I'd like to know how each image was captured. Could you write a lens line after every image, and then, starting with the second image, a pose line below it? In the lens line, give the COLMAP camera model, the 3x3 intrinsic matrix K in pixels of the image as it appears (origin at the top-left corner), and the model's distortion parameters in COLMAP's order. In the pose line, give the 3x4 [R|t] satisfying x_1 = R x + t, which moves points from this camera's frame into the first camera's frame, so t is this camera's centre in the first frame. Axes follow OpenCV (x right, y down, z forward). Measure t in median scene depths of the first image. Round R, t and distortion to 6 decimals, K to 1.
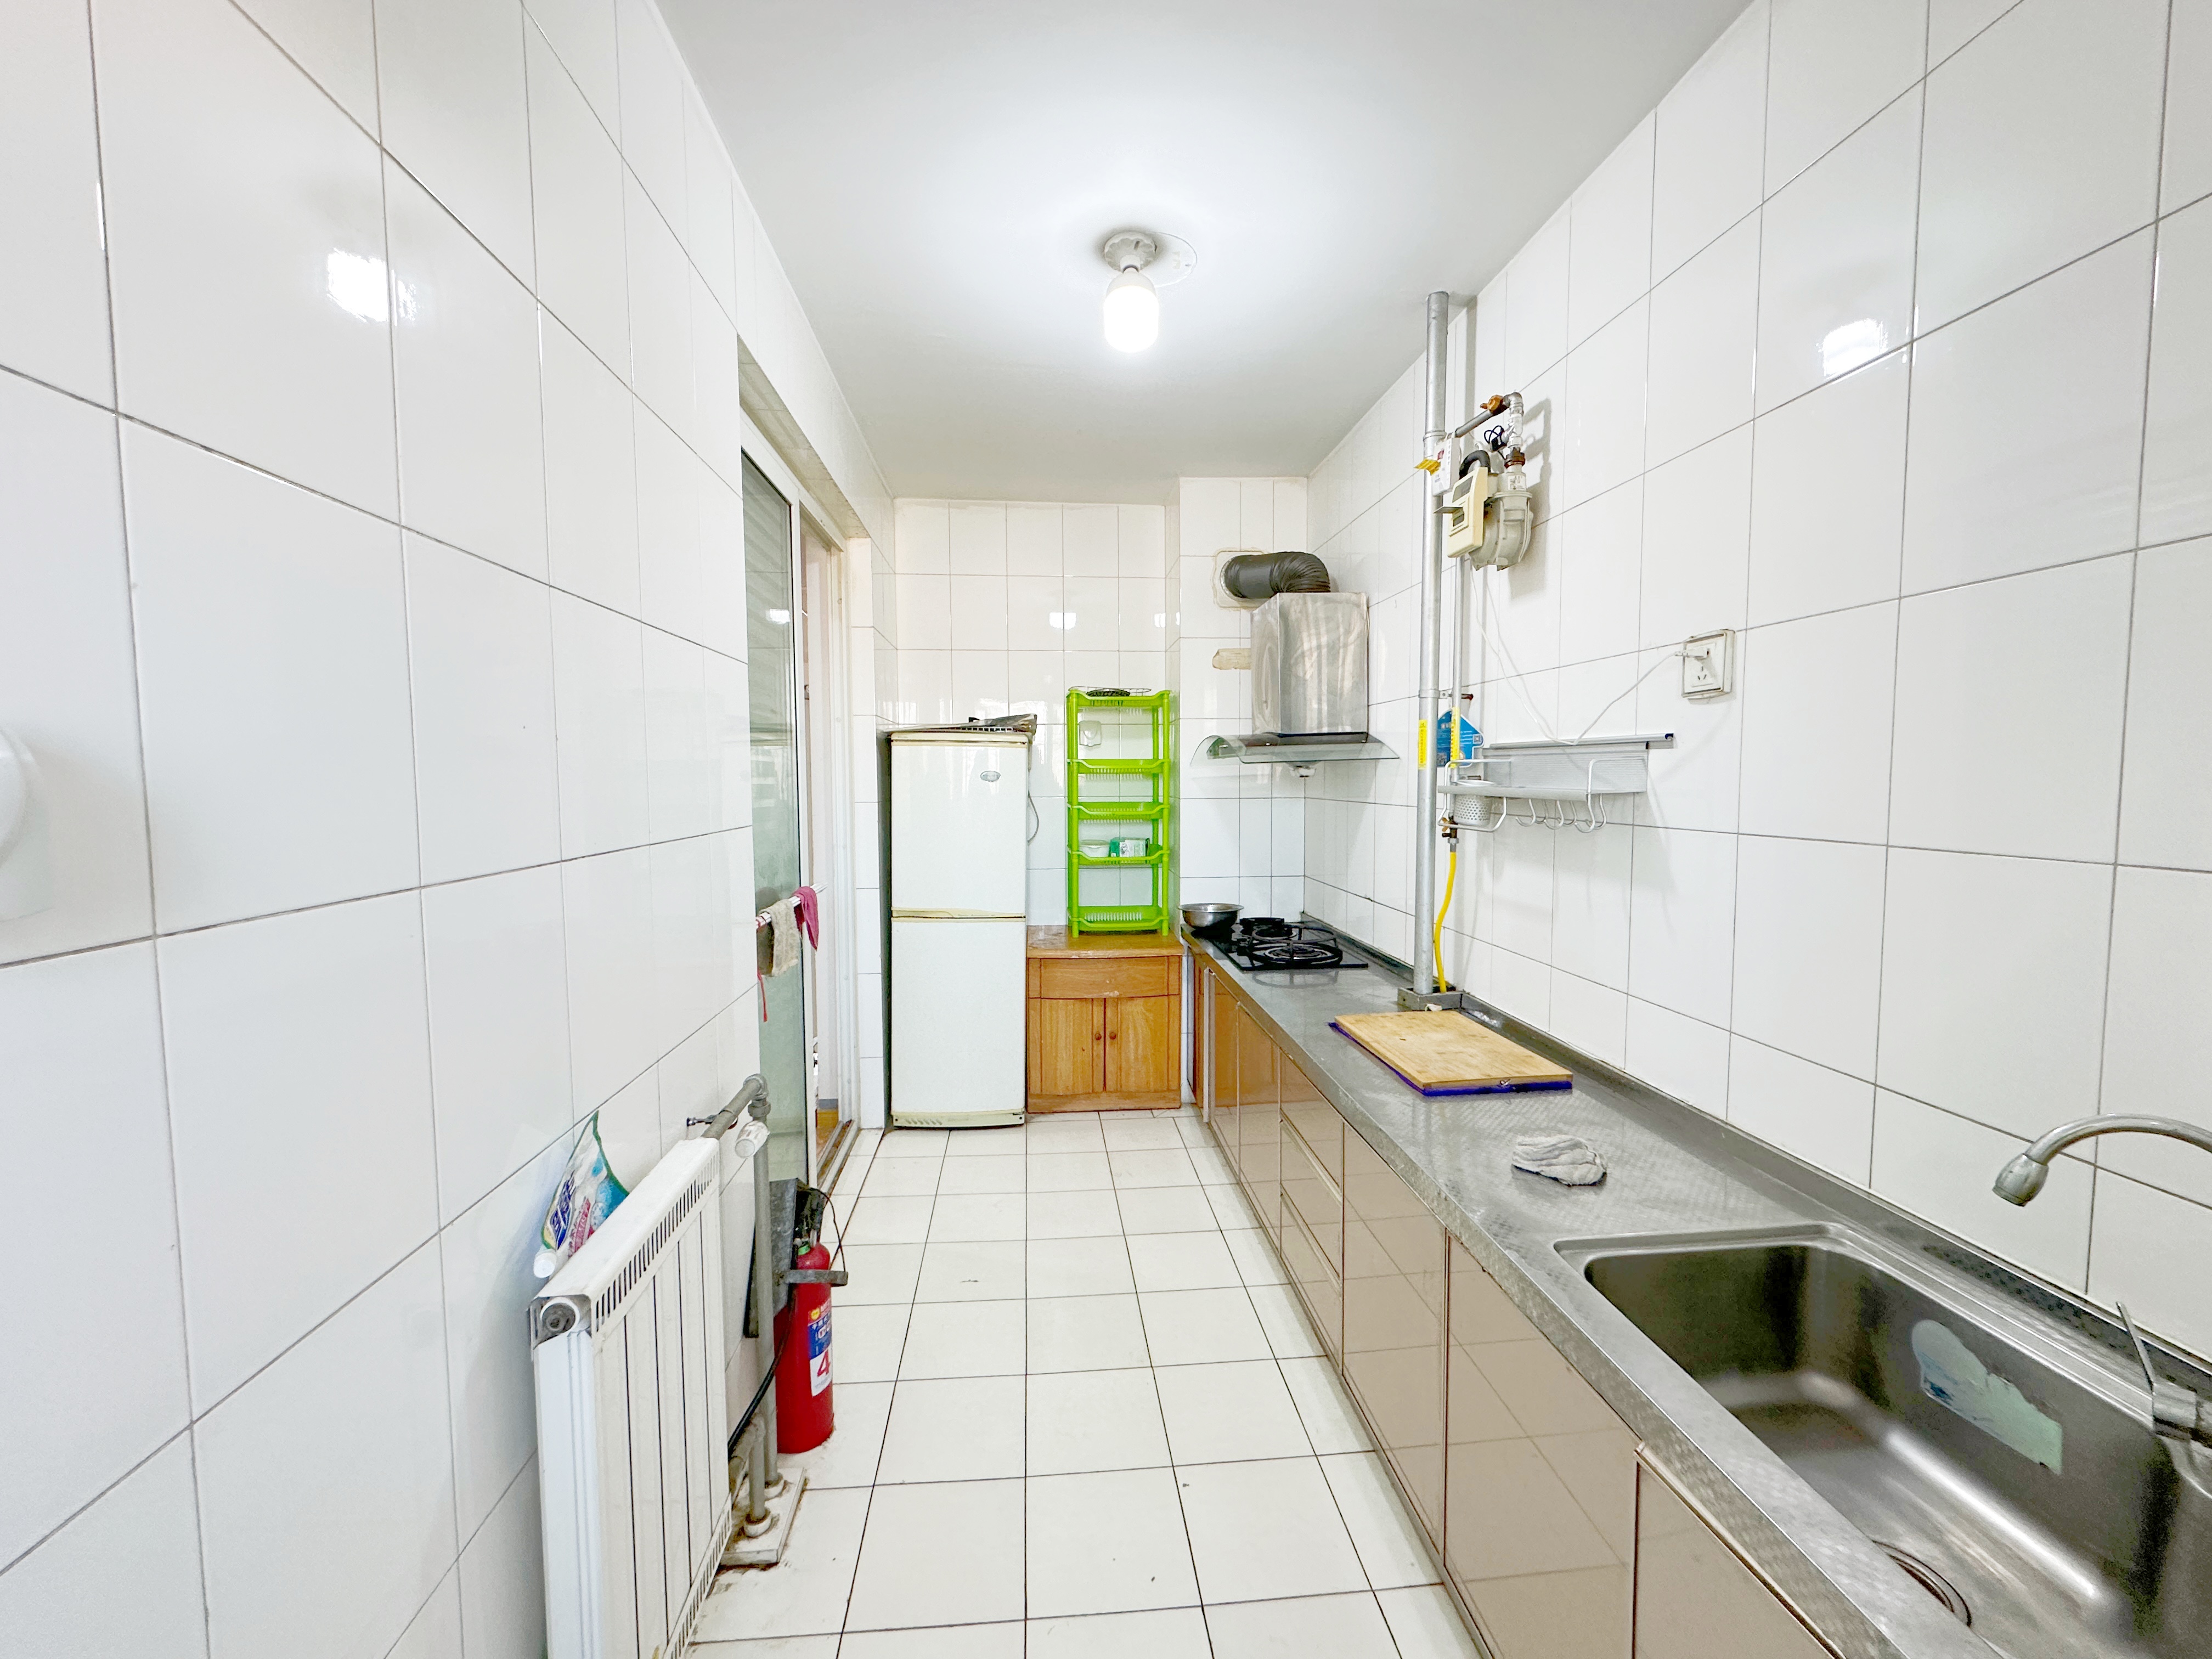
lens RADIAL K [[885.8, 0, 1104.4], [0, 885.8, 827.4], [0, 0, 1]] dist [0.001186, 0.000151]
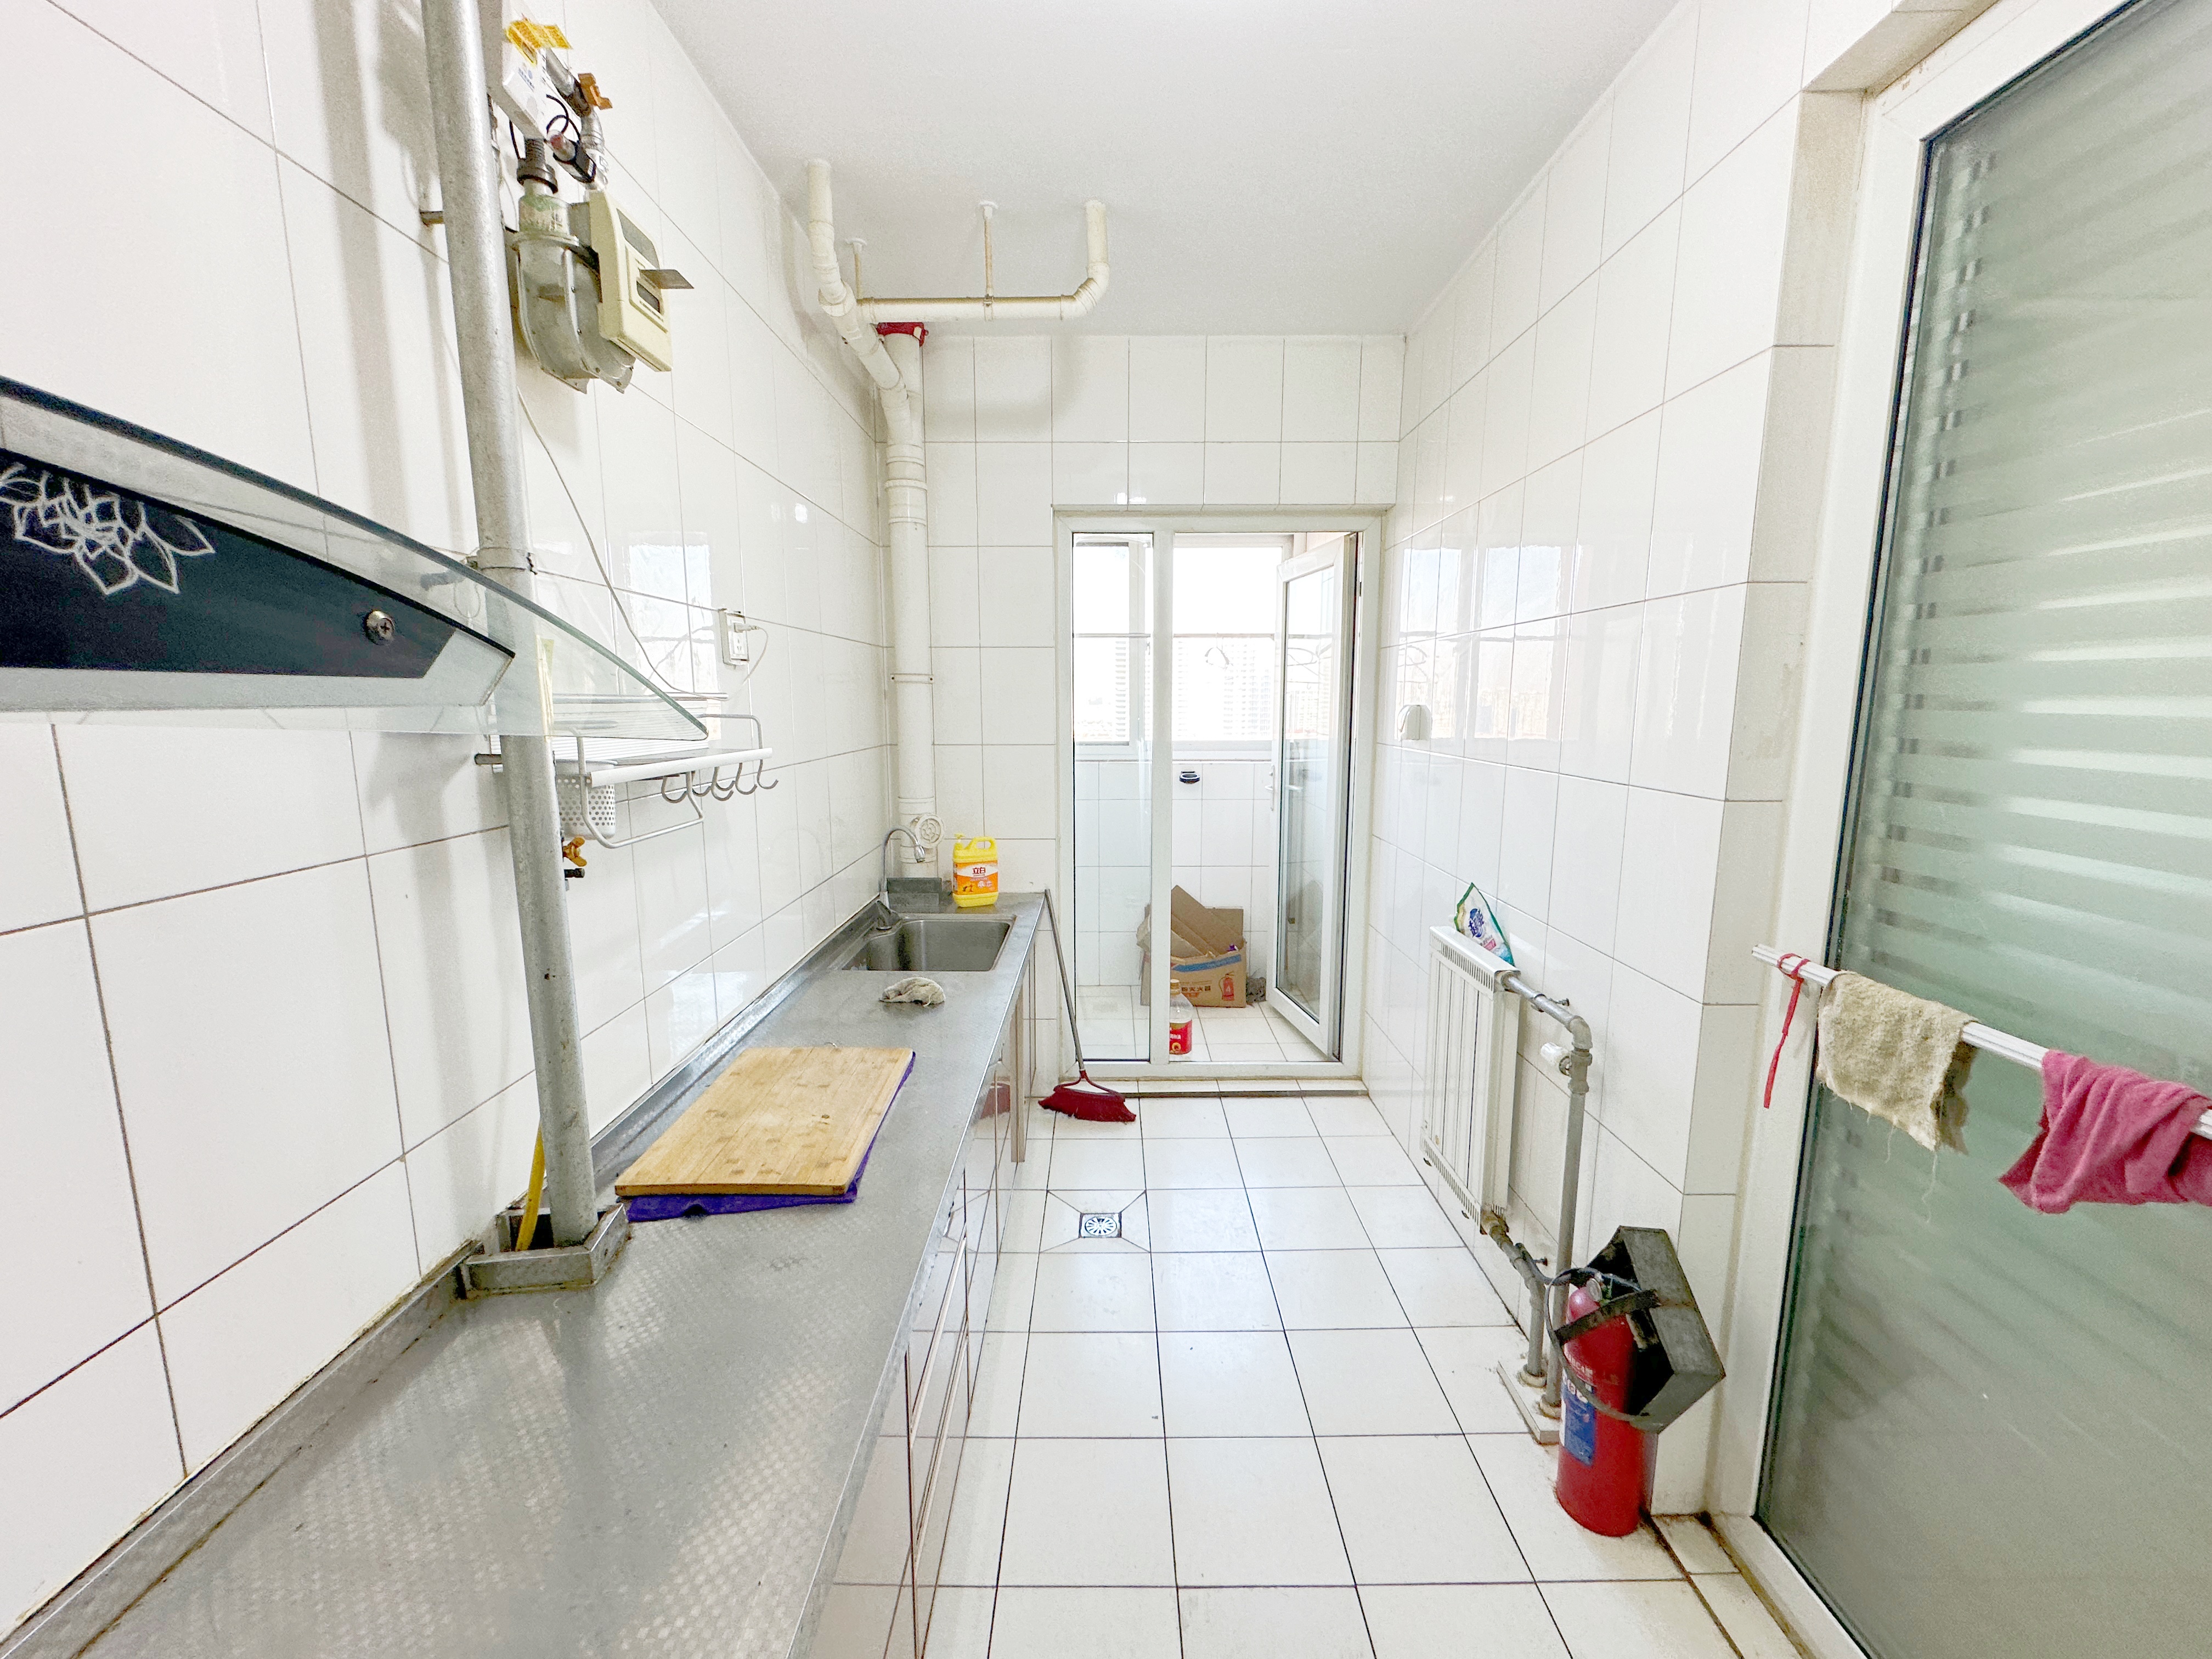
lens RADIAL K [[885.8, 0, 1108.1], [0, 885.8, 829.4], [0, 0, 1]] dist [0.001186, 0.000151]
pose [[-0.996353, -0.006159, 0.085104, 0.056539], [0.011767, 0.977942, 0.208544, -0.134964], [-0.084511, 0.208785, -0.974303, 1.695240]]
